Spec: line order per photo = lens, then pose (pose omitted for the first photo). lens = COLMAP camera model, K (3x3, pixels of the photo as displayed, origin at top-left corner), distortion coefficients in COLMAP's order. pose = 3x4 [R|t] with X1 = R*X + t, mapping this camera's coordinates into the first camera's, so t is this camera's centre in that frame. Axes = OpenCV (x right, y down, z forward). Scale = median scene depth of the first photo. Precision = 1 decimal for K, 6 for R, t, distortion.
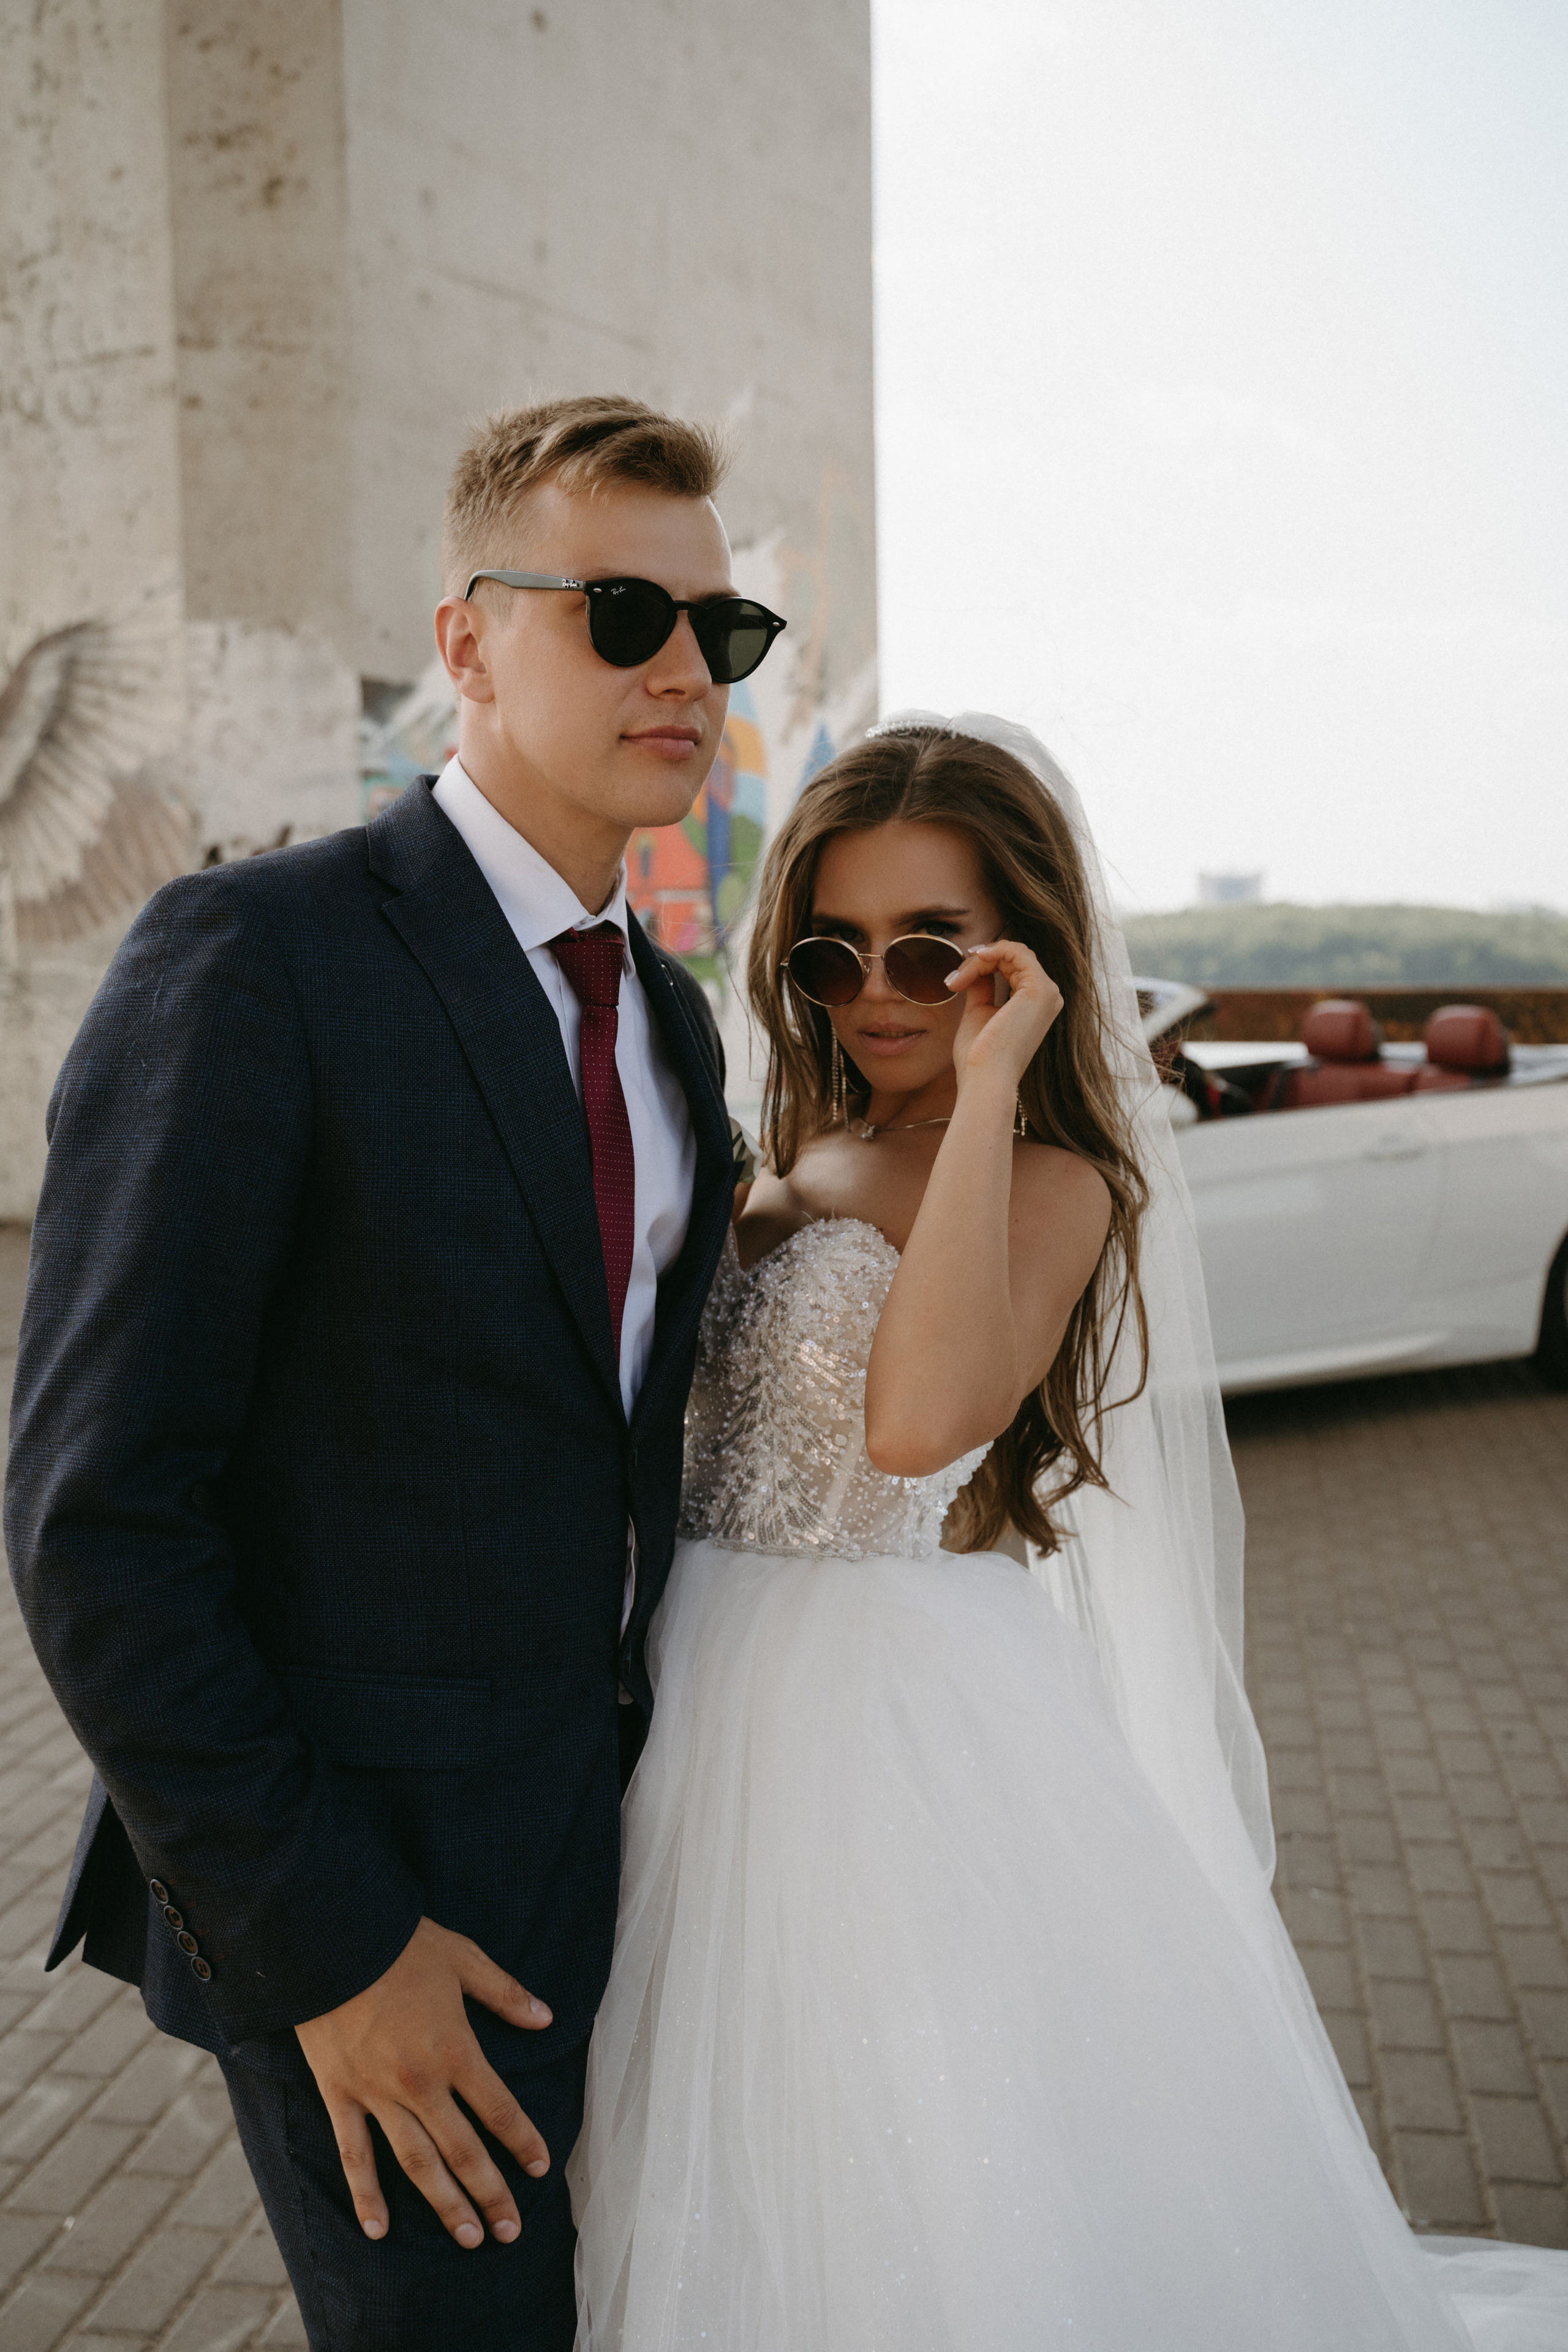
lens RADIAL K [[2259.9, 0, 795.4], [0, 2259.9, 1171.0], [0, 0, 1]] dist [-0.033659, 0.000000]
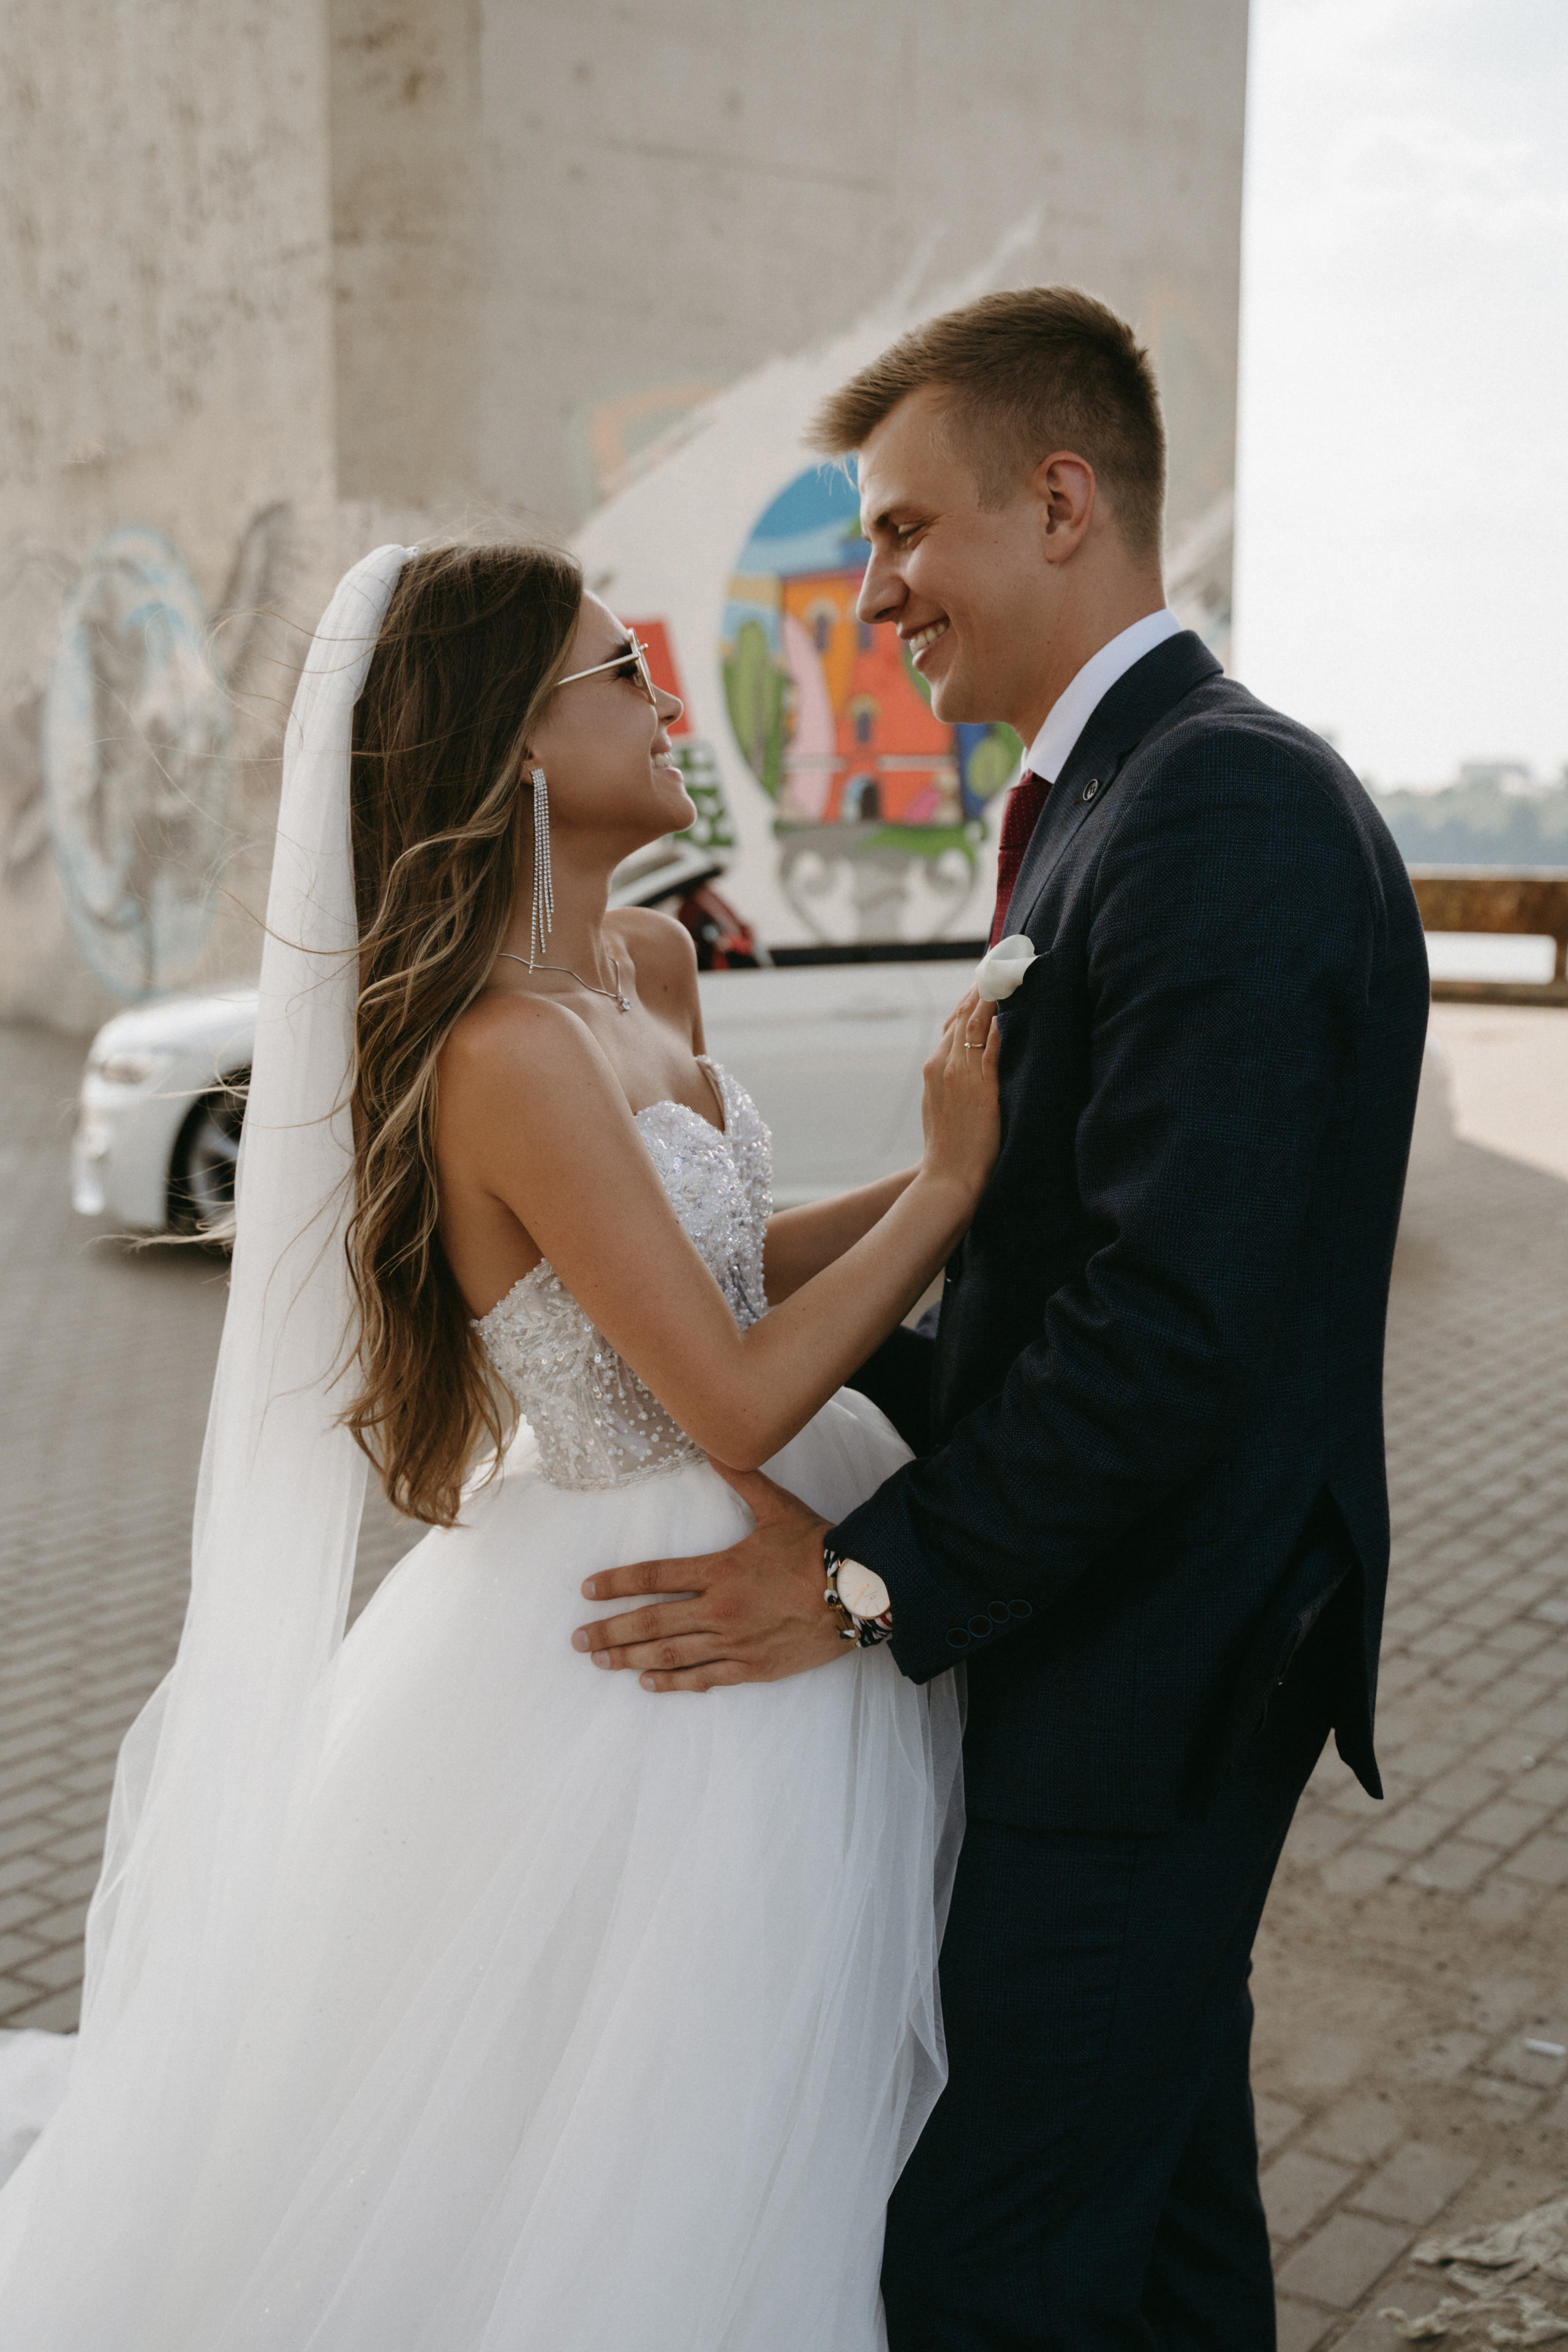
lens RADIAL K [[2936.9, 0, 844.0], [0, 2936.9, 1166.7], [0, 0, 1]] dist [0.078141, 0.000000]
pose [[0.897083, 0.069999, -0.436281, 0.593885], [-0.062421, 0.997546, 0.031702, 0.014964], [0.437430, -0.001207, 0.899252, -0.173903]]
